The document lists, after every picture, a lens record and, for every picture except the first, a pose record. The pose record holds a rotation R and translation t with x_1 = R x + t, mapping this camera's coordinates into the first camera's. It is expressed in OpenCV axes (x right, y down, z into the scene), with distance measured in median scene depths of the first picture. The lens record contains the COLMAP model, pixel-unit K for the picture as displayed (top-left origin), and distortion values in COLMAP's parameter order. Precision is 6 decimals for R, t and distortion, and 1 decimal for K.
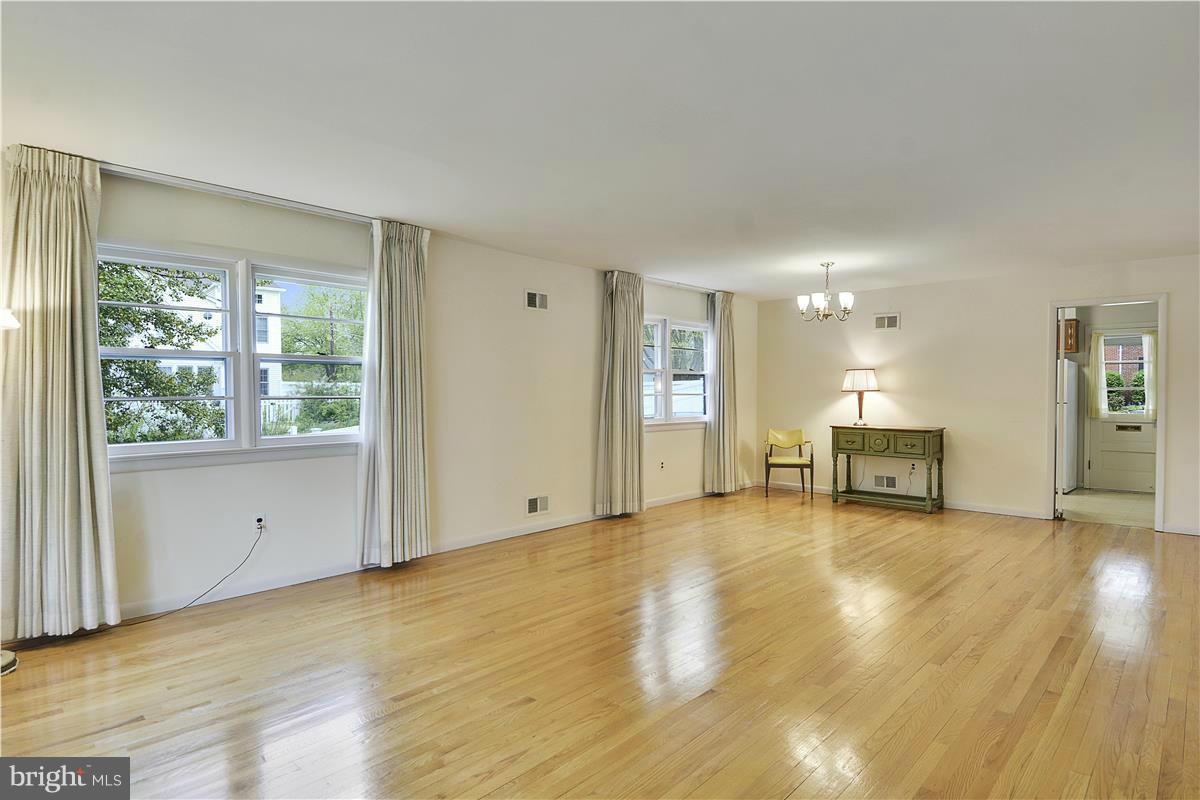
lens RADIAL K [[632.7, 0, 598.8], [0, 632.7, 390.2], [0, 0, 1]] dist [0.048023, -0.048578]
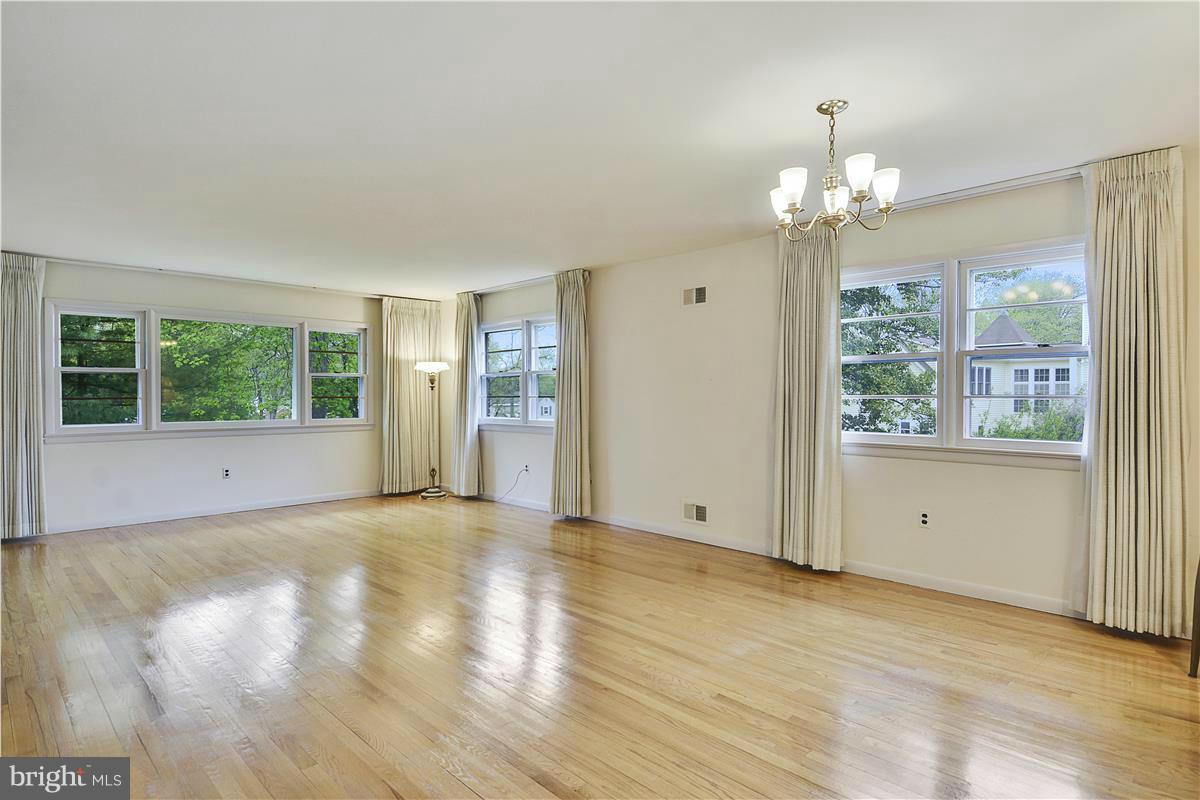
lens RADIAL K [[627.1, 0, 606.8], [0, 627.1, 392.7], [0, 0, 1]] dist [0.039551, -0.044070]
pose [[-0.034862, 0.000481, -0.999392, 0.647960], [0.005394, 0.999985, 0.000293, 0.001353], [0.999378, -0.005381, -0.034864, 0.692495]]
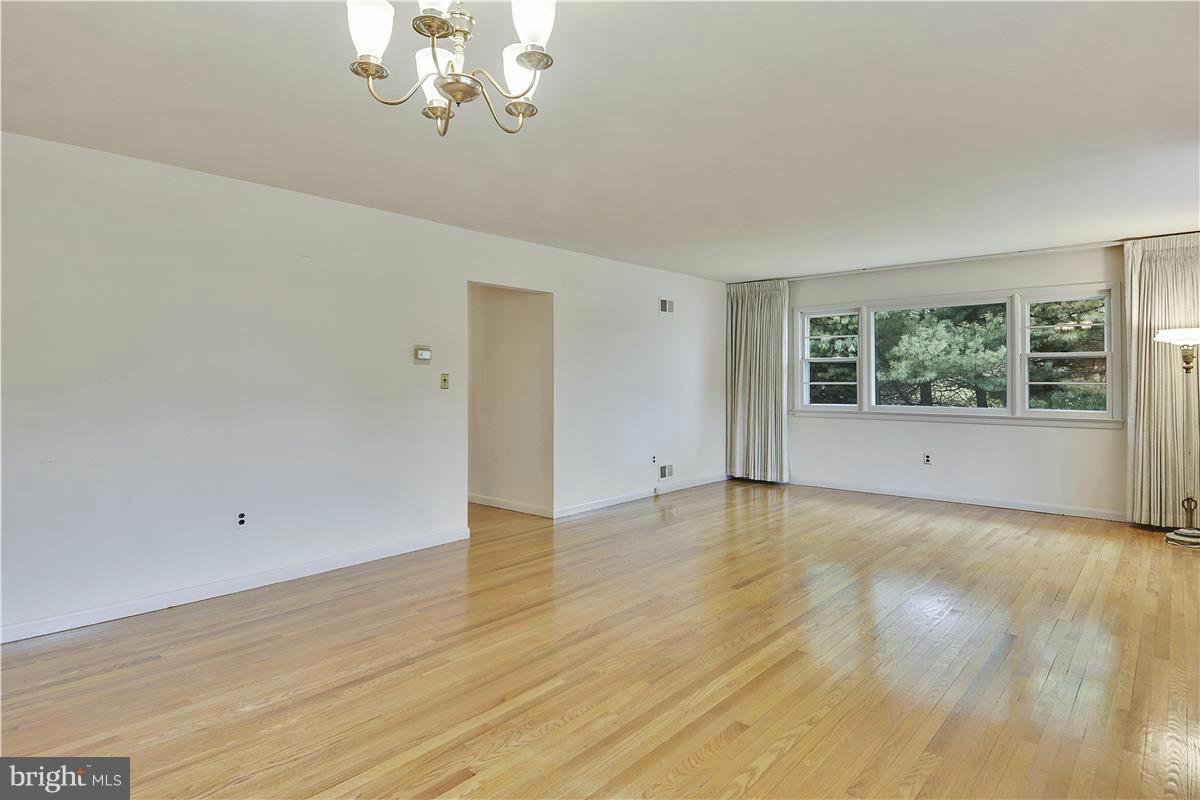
lens RADIAL K [[639.5, 0, 600.5], [0, 639.5, 363.1], [0, 0, 1]] dist [-0.001289, -0.000576]
pose [[-0.999789, 0.002359, -0.020398, 0.240216], [0.002979, 0.999533, -0.030408, 0.004186], [0.020316, -0.030462, -0.999329, 1.023036]]
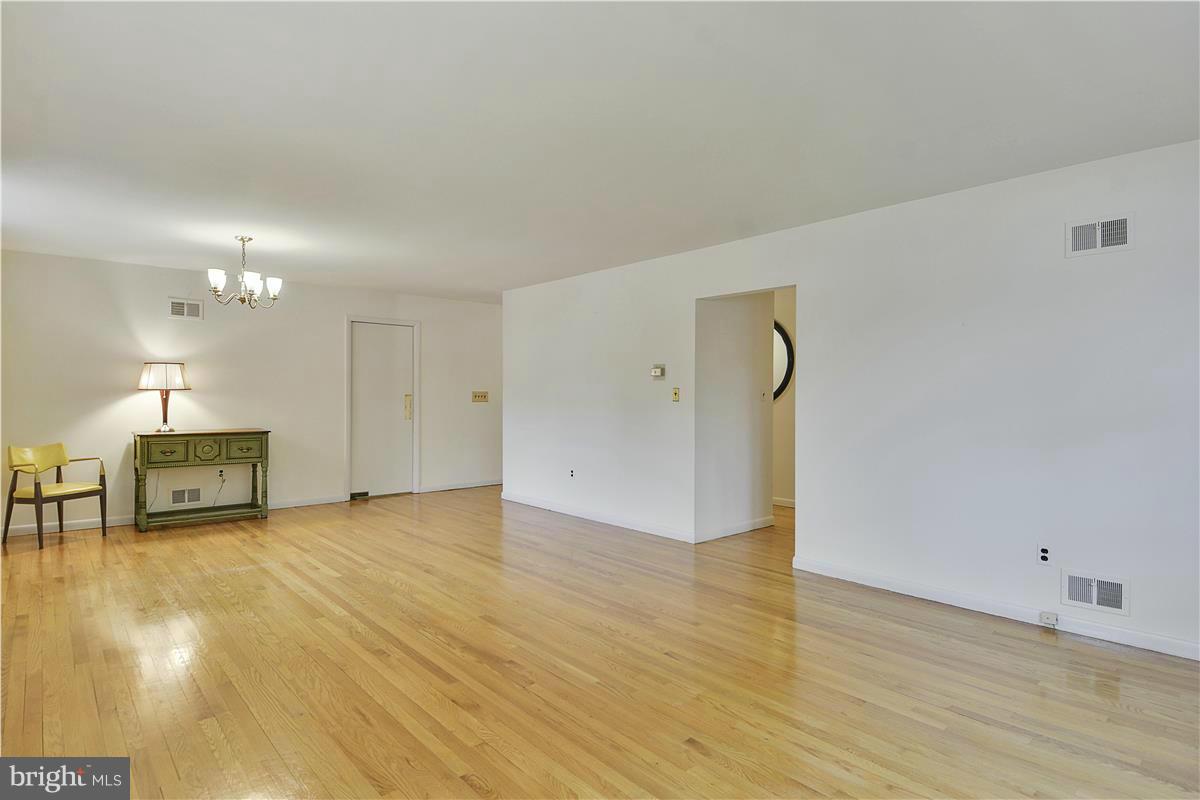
lens RADIAL K [[627.1, 0, 606.8], [0, 627.1, 392.7], [0, 0, 1]] dist [0.039551, -0.044070]
pose [[0.088258, 0.000963, 0.996097, -0.348053], [-0.007919, 0.999969, -0.000265, 0.001019], [-0.996066, -0.007865, 0.088263, 0.366213]]
